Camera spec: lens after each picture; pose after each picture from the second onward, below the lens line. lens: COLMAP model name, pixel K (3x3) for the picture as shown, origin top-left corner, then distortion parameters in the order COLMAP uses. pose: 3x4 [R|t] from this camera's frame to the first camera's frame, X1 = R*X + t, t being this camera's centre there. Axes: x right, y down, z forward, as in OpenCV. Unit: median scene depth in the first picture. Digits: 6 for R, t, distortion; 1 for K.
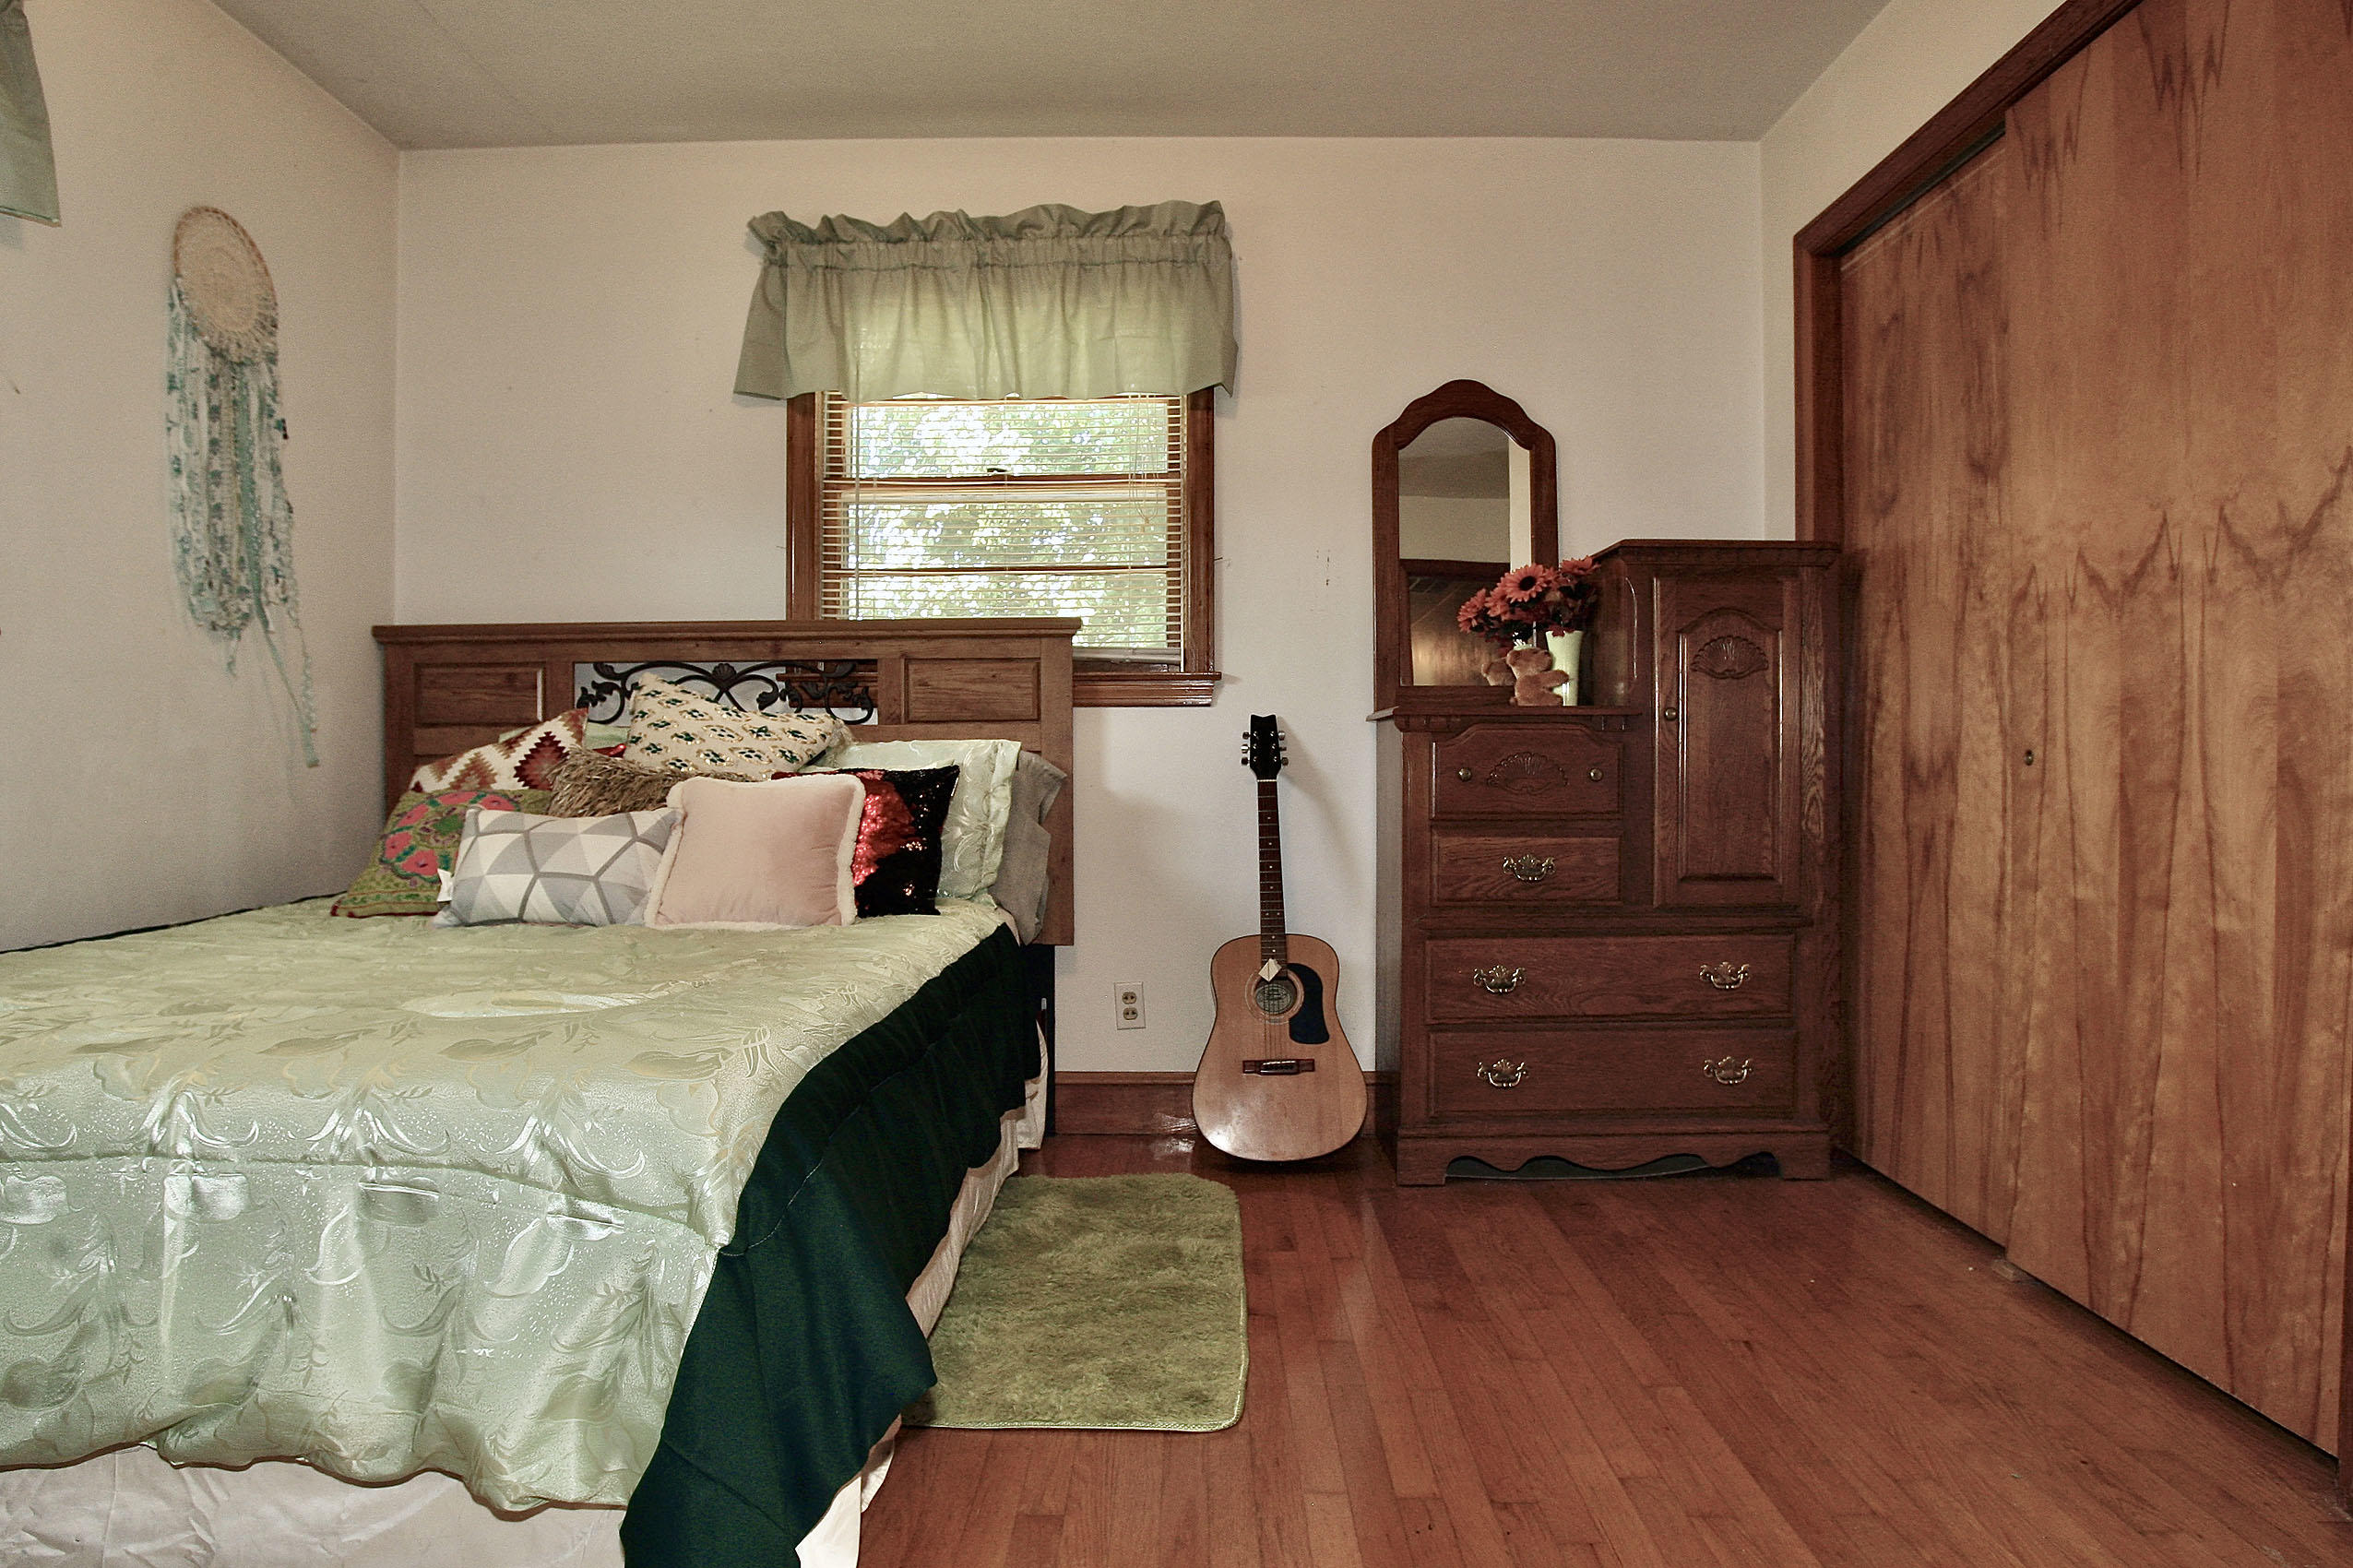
lens RADIAL K [[1393.9, 0, 1170.5], [0, 1393.9, 781.8], [0, 0, 1]] dist [-0.100786, 0.056213]
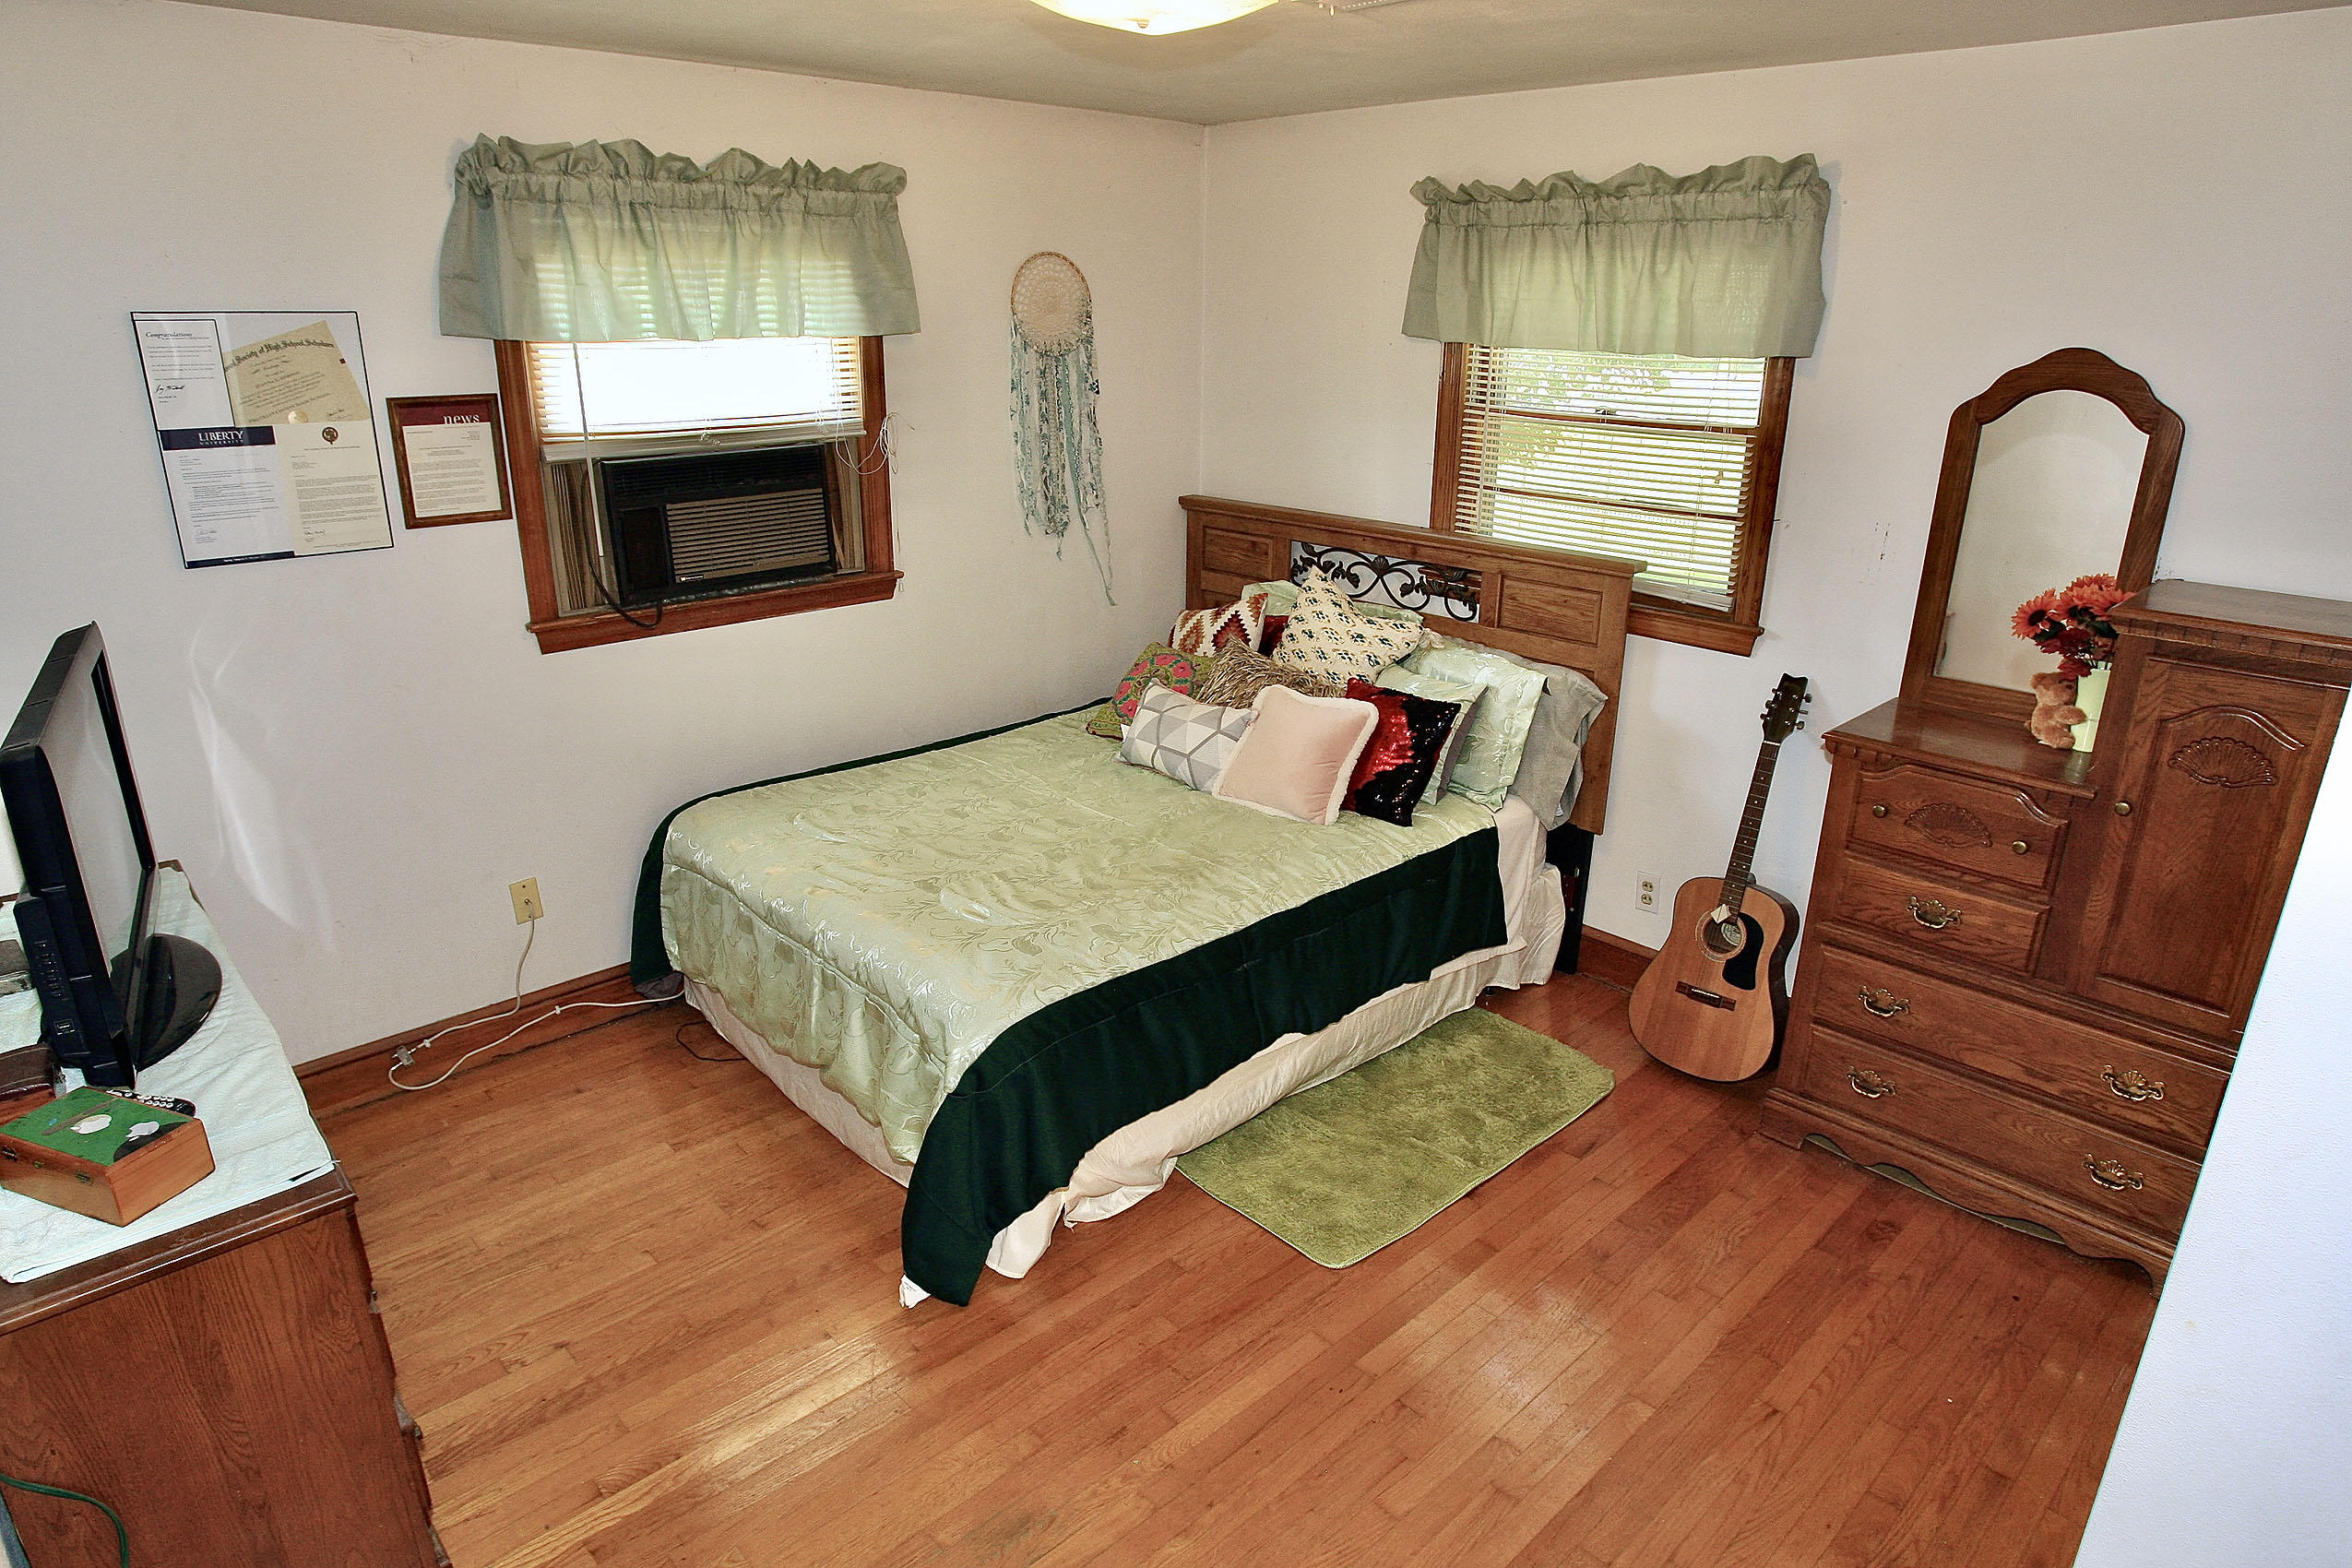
lens RADIAL K [[1341.3, 0, 1214.8], [0, 1341.3, 774.8], [0, 0, 1]] dist [-0.049600, 0.000469]
pose [[0.710309, 0.244153, -0.660189, 0.443568], [-0.028976, 0.947263, 0.319143, -0.289690], [0.703293, -0.207560, 0.679925, 0.002028]]
